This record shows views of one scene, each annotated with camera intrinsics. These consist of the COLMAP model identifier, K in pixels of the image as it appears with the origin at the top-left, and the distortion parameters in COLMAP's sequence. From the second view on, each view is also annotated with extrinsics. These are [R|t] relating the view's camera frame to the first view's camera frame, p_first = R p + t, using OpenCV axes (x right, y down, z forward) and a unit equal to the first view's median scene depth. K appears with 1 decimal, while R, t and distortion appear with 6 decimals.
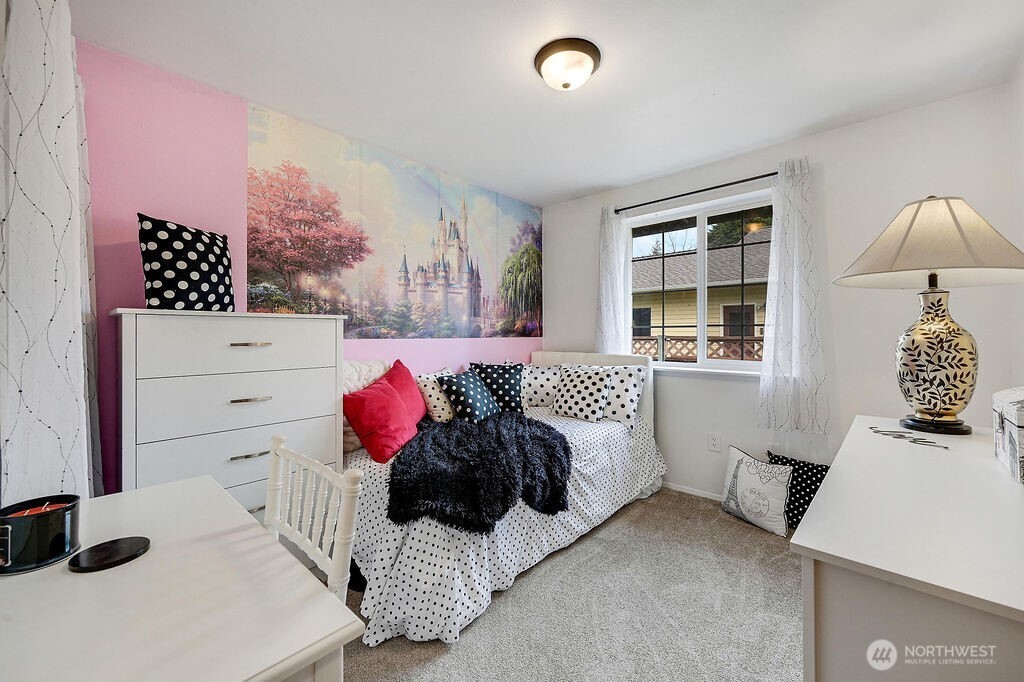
lens RADIAL K [[395.7, 0, 511.6], [0, 395.7, 334.8], [0, 0, 1]] dist [-0.001208, -0.000018]
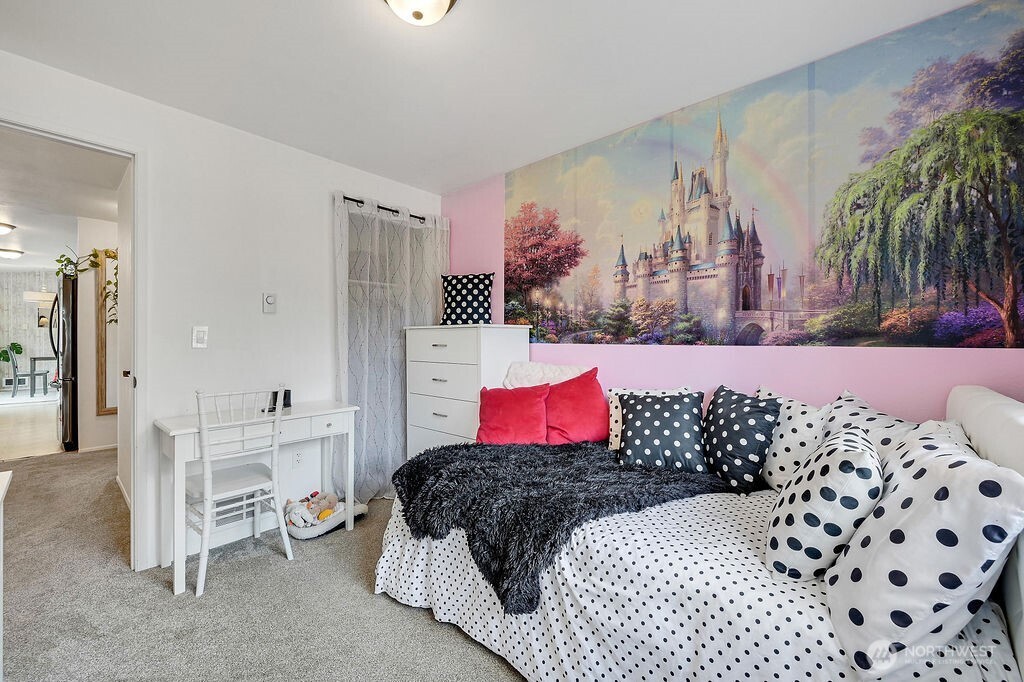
lens RADIAL K [[411.9, 0, 511.7], [0, 411.9, 342.2], [0, 0, 1]] dist [0.001409, 0.000072]
pose [[0.035506, 0.013187, -0.999282, 0.590614], [0.001583, 0.999911, 0.013252, -0.007043], [0.999368, -0.002052, 0.035482, 0.715633]]
